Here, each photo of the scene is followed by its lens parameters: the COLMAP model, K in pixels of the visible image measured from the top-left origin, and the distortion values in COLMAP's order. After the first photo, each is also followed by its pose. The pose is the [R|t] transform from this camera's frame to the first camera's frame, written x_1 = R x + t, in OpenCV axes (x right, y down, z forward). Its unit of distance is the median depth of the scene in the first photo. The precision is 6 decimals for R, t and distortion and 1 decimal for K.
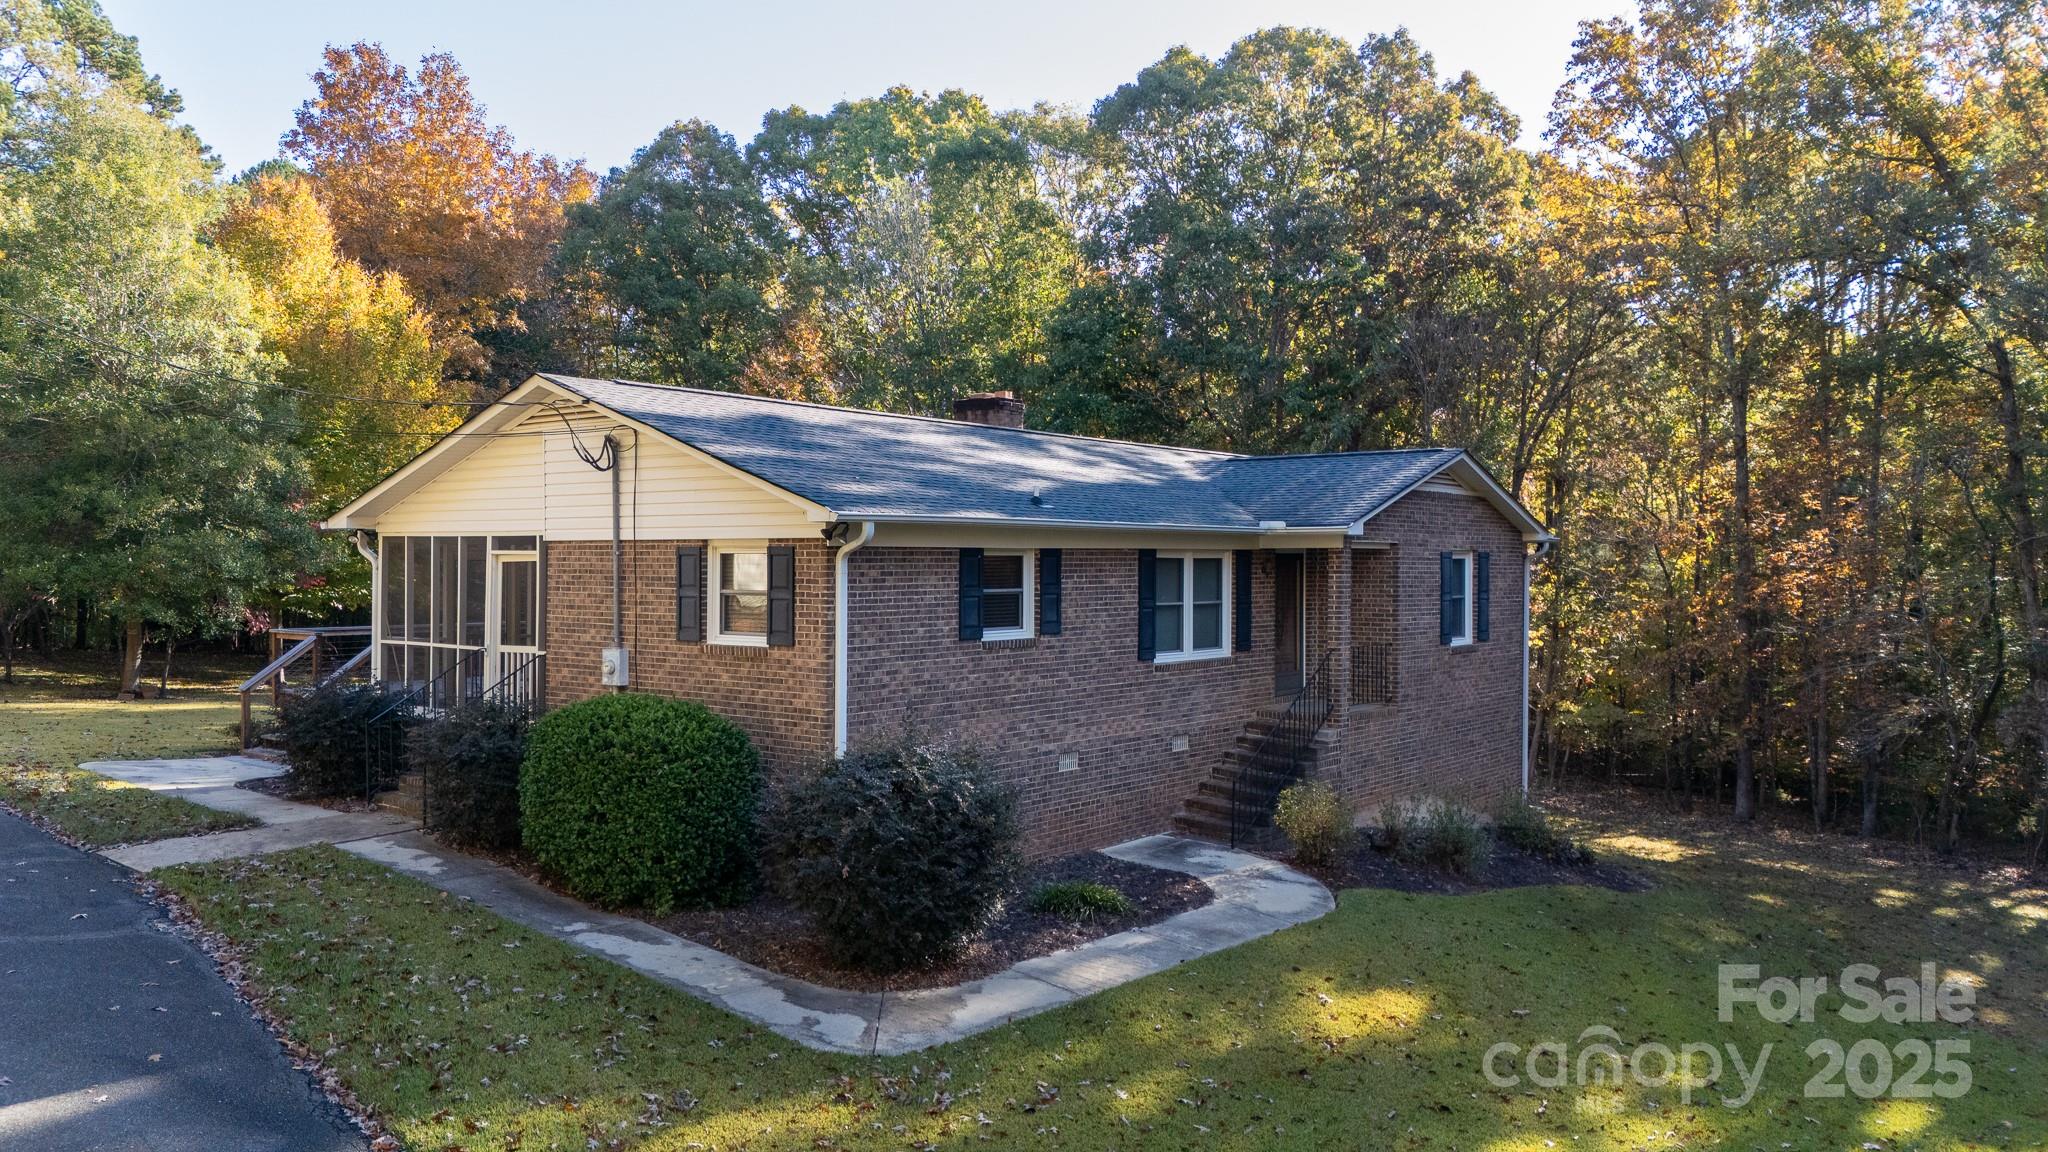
lens RADIAL K [[1417.6, 0, 1024.0], [0, 1417.6, 576.0], [0, 0, 1]] dist [-0.001402, -0.045447]
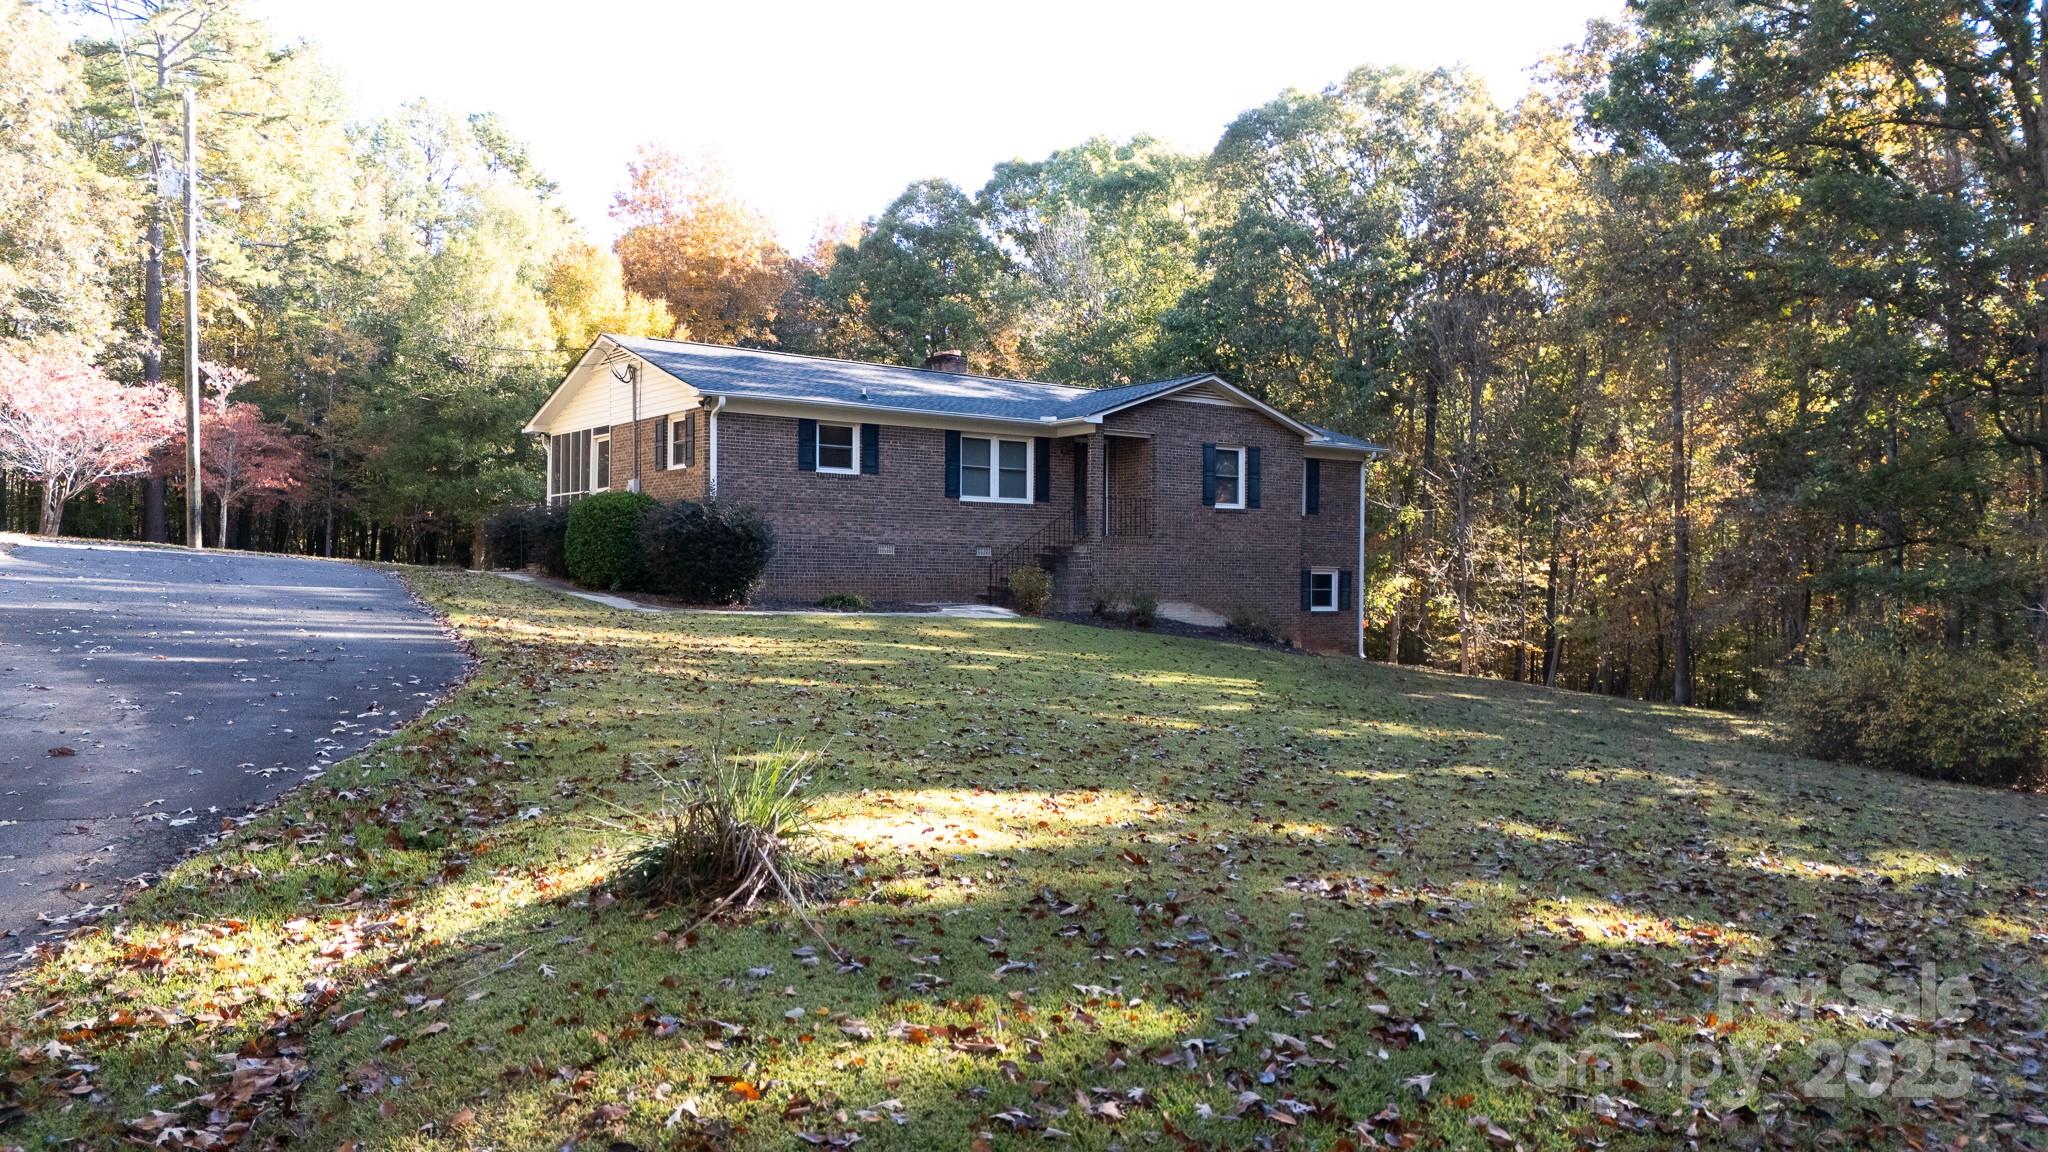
lens RADIAL K [[1417.6, 0, 1024.0], [0, 1417.6, 576.0], [0, 0, 1]] dist [-0.001402, -0.045447]
pose [[0.962282, 0.002437, -0.272044, 0.565892], [-0.007820, 0.999794, -0.018705, 0.166489], [0.271942, 0.020127, 0.962103, -0.515755]]
